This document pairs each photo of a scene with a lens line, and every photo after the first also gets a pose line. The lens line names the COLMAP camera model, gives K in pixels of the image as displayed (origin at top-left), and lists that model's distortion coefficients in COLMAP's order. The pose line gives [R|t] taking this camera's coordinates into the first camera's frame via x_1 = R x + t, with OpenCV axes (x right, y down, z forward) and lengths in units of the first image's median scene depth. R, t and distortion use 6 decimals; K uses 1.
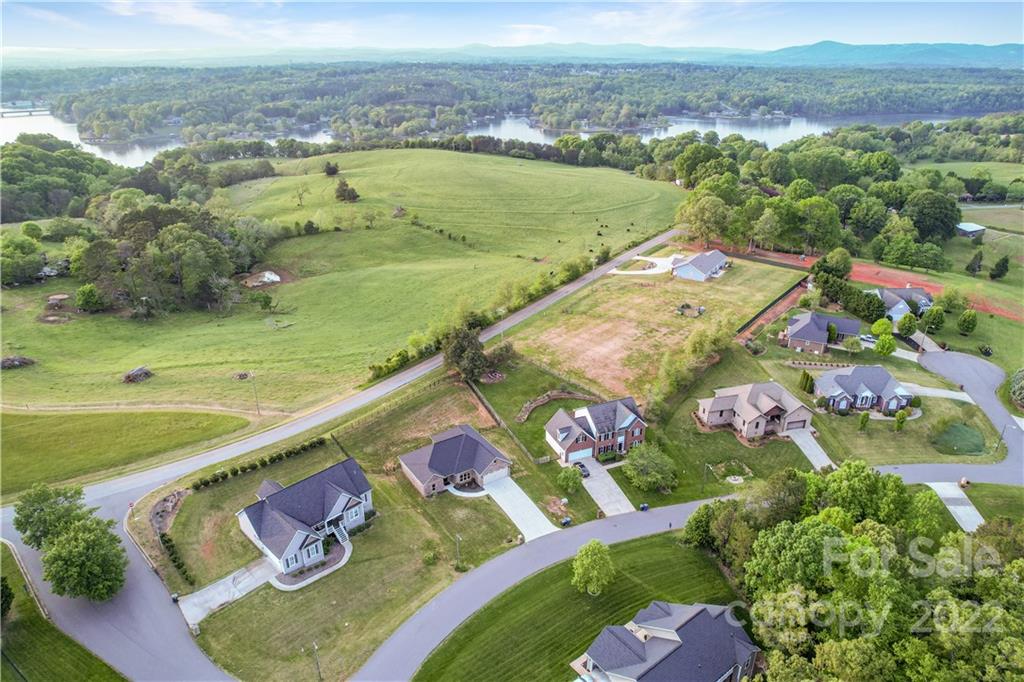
lens RADIAL K [[652.7, 0, 512.0], [0, 652.7, 341.0], [0, 0, 1]] dist [-0.047775, 0.000588]
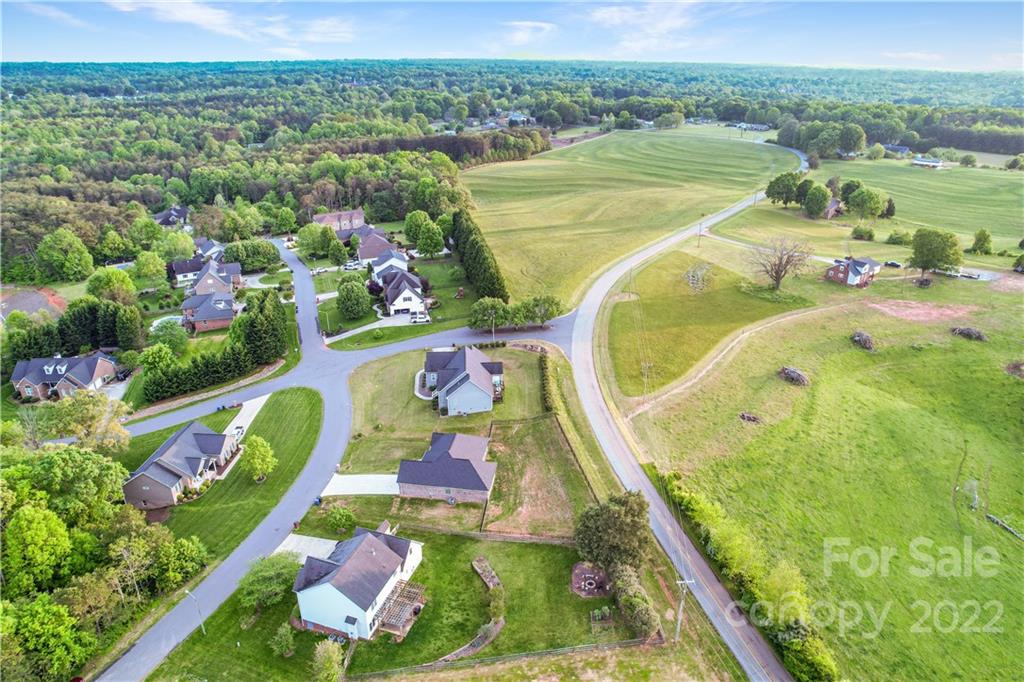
lens RADIAL K [[652.7, 0, 512.0], [0, 652.7, 341.0], [0, 0, 1]] dist [-0.047775, 0.000588]
pose [[-0.681198, 0.284316, -0.674636, 0.454260], [-0.300461, 0.731752, 0.611770, -0.581643], [0.667602, 0.619438, -0.413042, 1.382253]]
